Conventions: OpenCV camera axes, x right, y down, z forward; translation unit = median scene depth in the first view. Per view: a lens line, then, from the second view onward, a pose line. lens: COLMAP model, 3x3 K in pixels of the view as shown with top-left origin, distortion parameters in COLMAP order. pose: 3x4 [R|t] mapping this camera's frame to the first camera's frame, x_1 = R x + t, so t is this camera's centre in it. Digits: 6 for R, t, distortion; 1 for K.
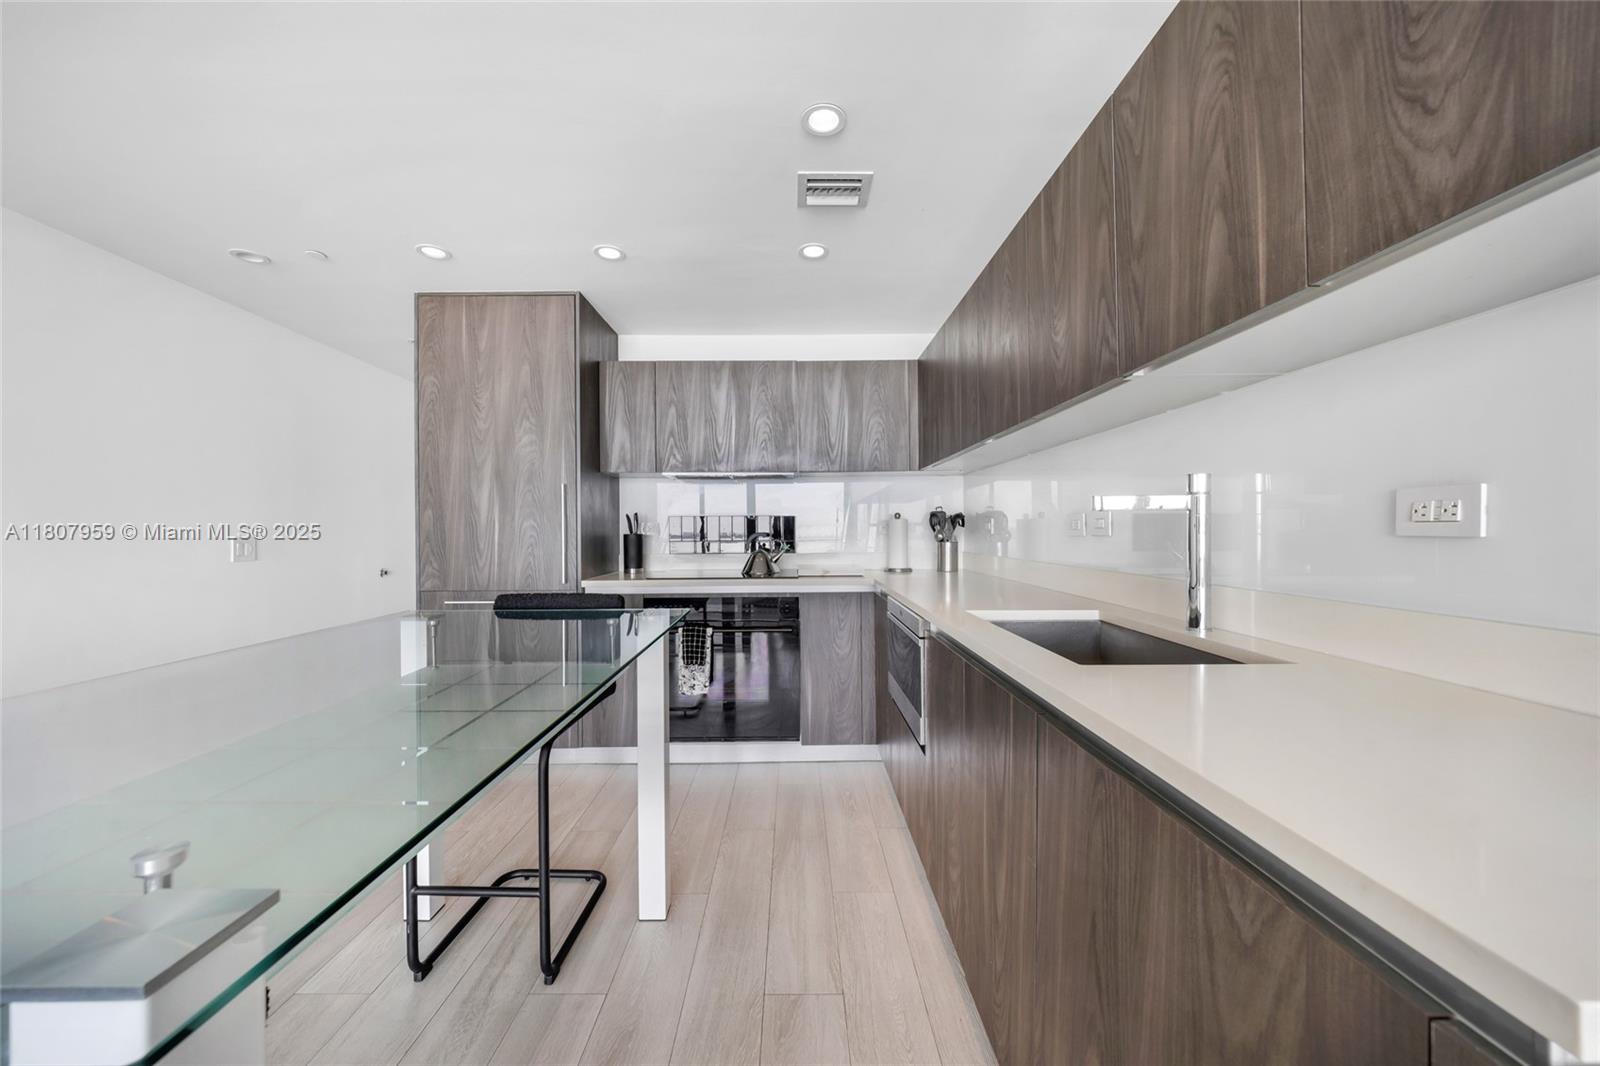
lens RADIAL K [[589.4, 0, 800.1], [0, 589.4, 530.0], [0, 0, 1]] dist [-0.001965, -0.001114]
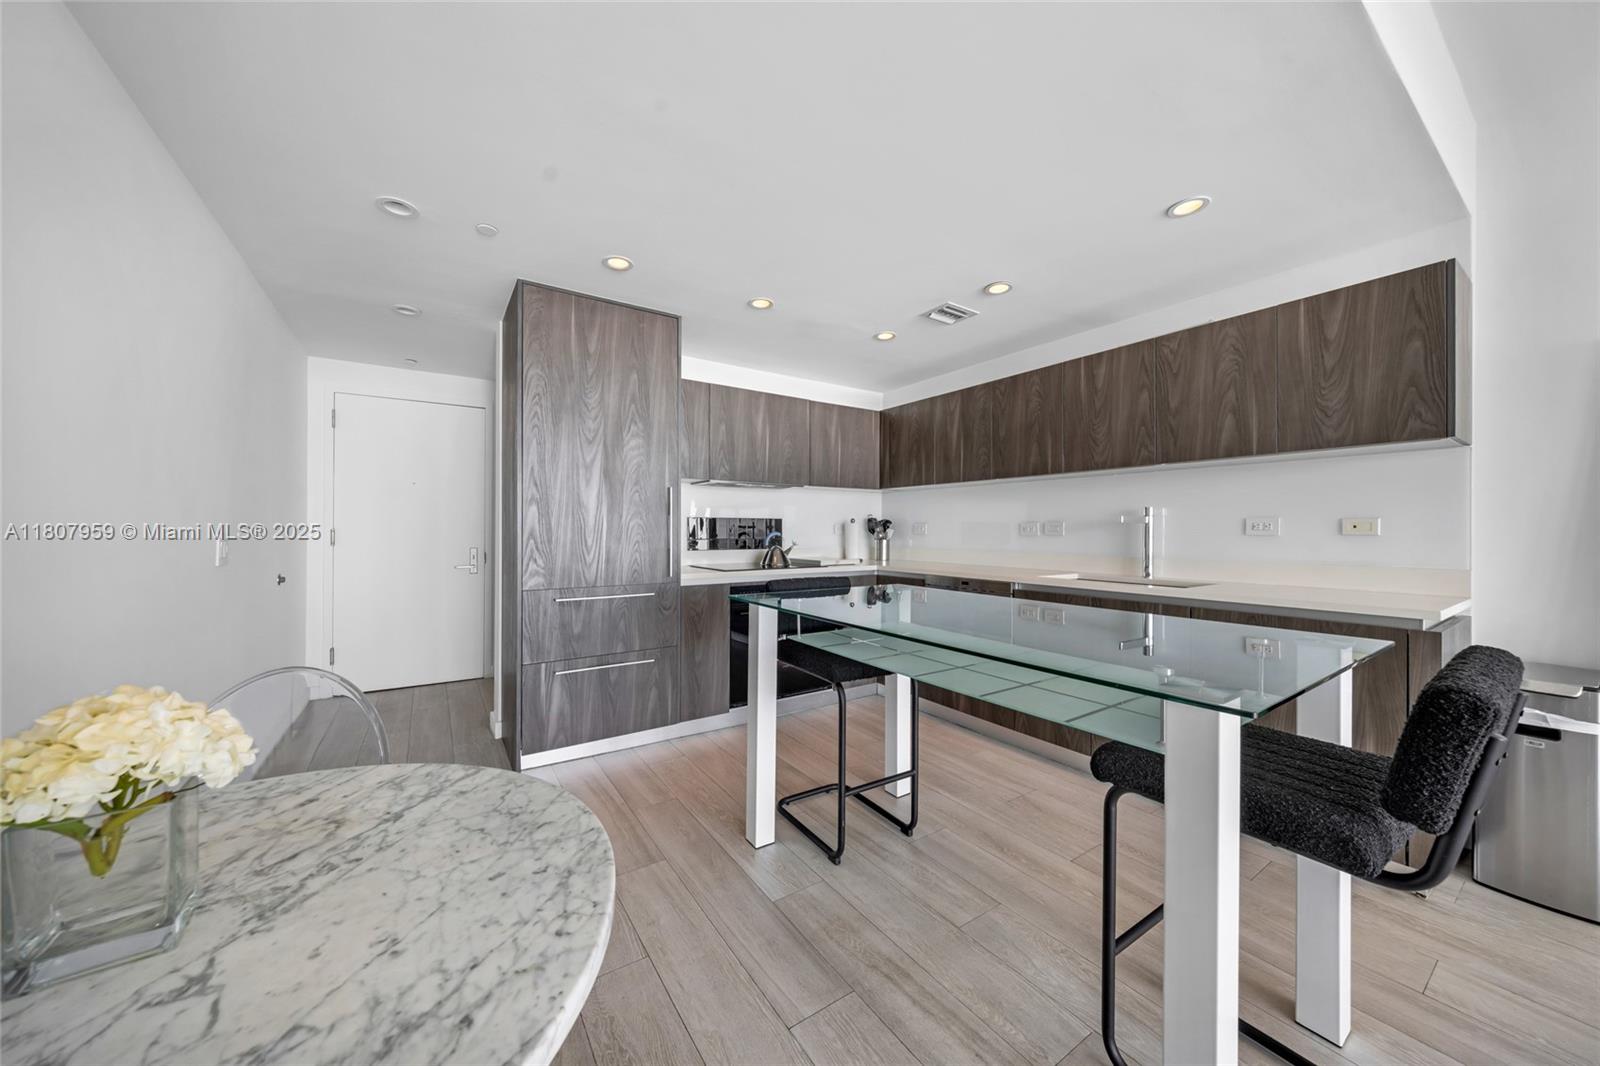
lens RADIAL K [[558.9, 0, 802.8], [0, 558.9, 527.3], [0, 0, 1]] dist [-0.003645, -0.000338]
pose [[0.830916, 0.012796, 0.556251, -0.773219], [-0.008549, 0.999911, -0.010231, 0.006698], [-0.556332, 0.003746, 0.830952, -0.009673]]
